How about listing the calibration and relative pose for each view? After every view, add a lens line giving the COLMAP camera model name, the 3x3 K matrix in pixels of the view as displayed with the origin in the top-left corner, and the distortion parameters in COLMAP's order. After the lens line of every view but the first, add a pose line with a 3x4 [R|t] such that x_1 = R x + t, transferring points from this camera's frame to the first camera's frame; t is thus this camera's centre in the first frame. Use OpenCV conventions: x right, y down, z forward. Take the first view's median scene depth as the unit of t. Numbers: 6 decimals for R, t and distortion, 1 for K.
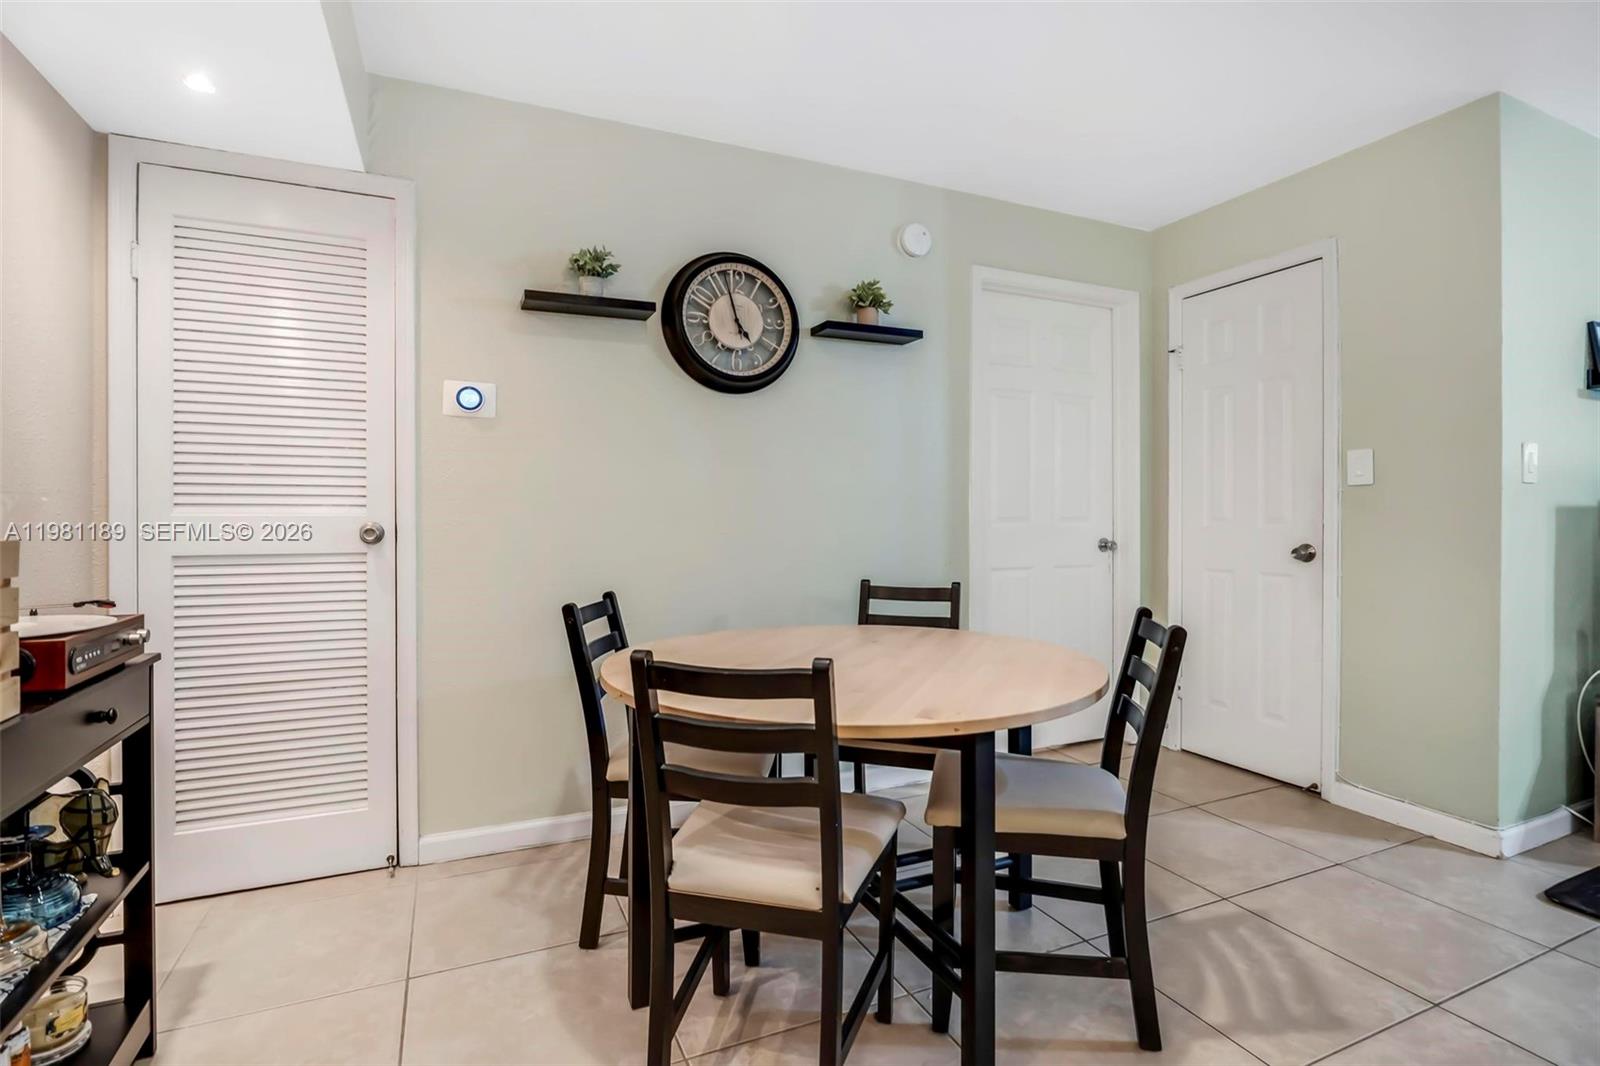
lens RADIAL K [[760.5, 0, 800.1], [0, 760.5, 506.2], [0, 0, 1]] dist [-0.022468, 0.000479]
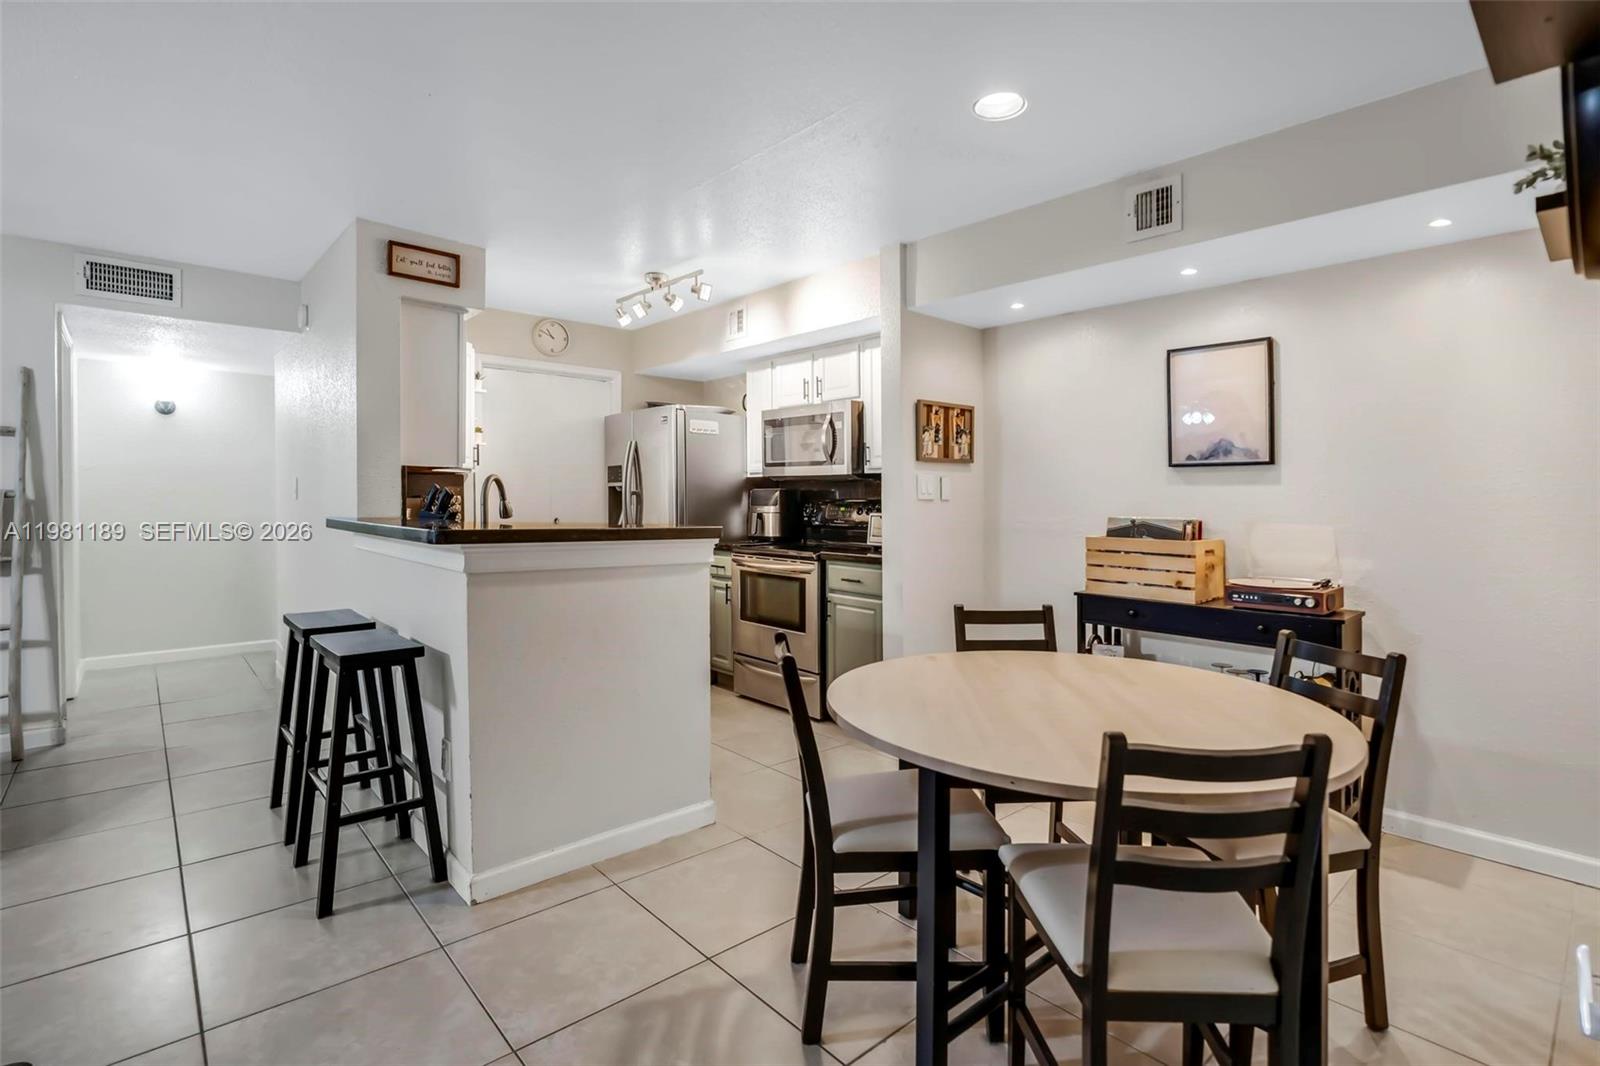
lens RADIAL K [[751.8, 0, 798.4], [0, 751.8, 514.8], [0, 0, 1]] dist [0.000003, 0.000172]
pose [[-0.950375, 0.005018, -0.311067, 0.665459], [-0.002141, 0.999741, 0.022668, -0.057254], [0.311100, 0.022209, -0.950118, 1.703004]]
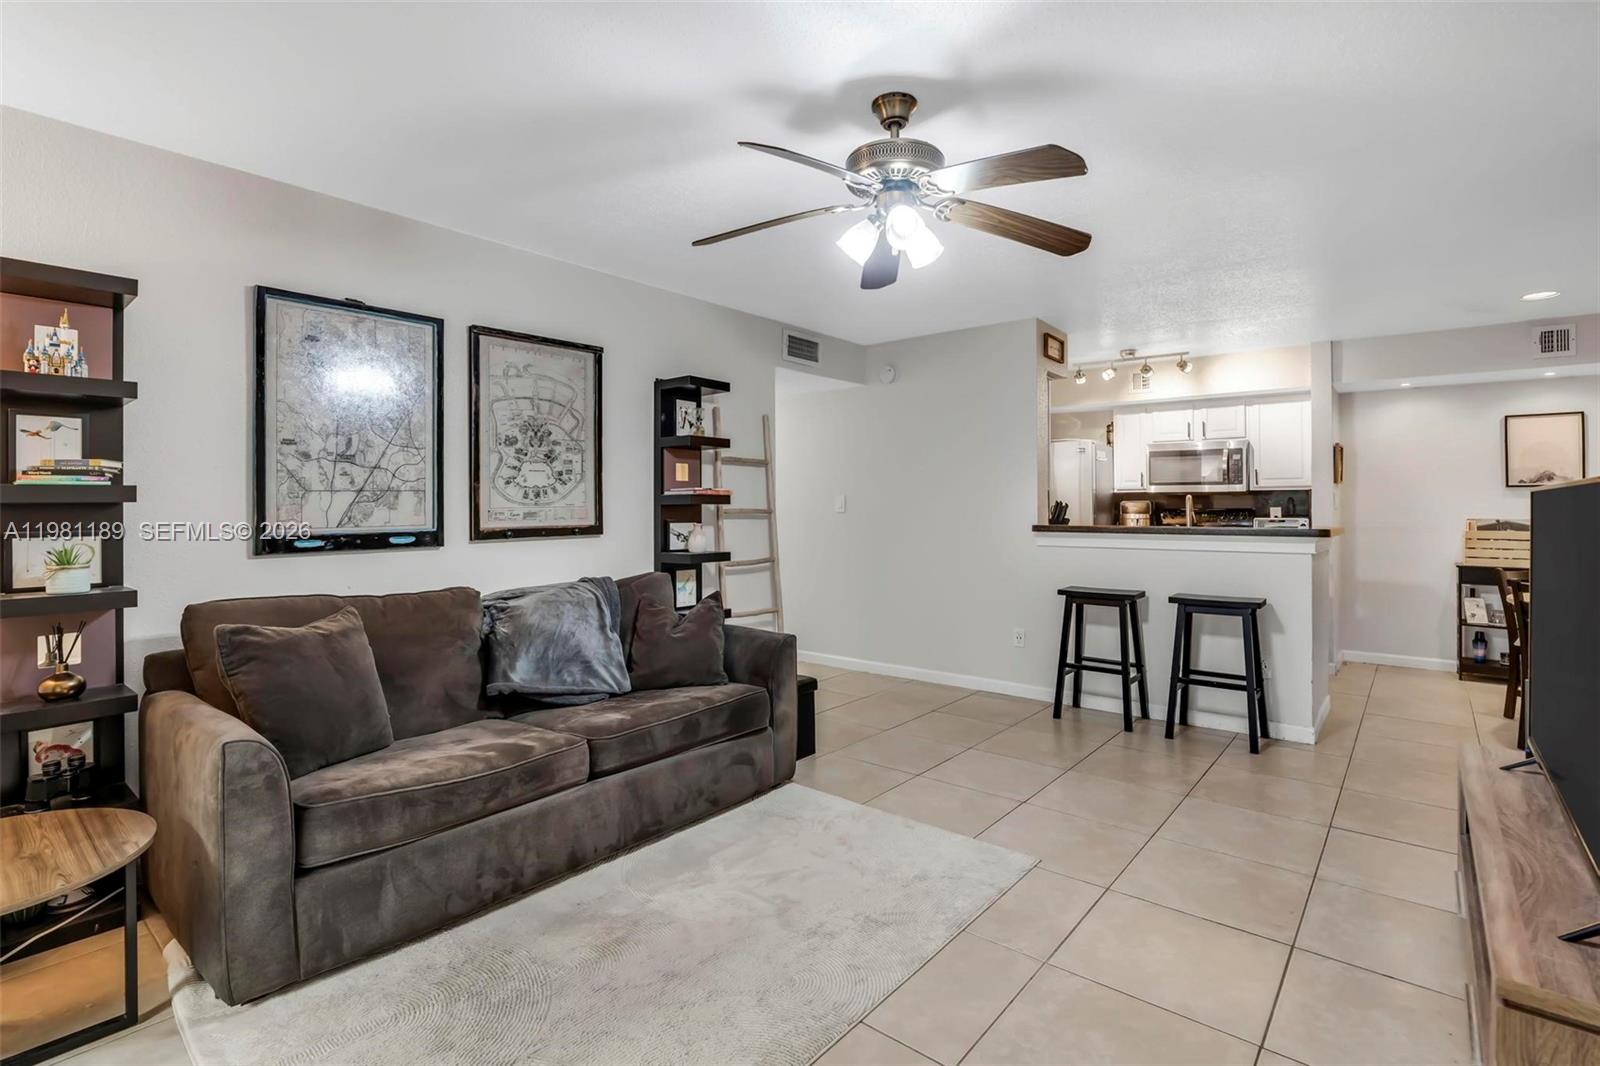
lens RADIAL K [[766.3, 0, 816.4], [0, 766.3, 486.0], [0, 0, 1]] dist [-0.005327, -0.000075]
pose [[-0.888517, -0.008197, -0.458771, 2.805395], [0.006366, 0.999524, -0.030188, -0.064709], [0.458800, -0.029743, -0.888042, 1.656435]]
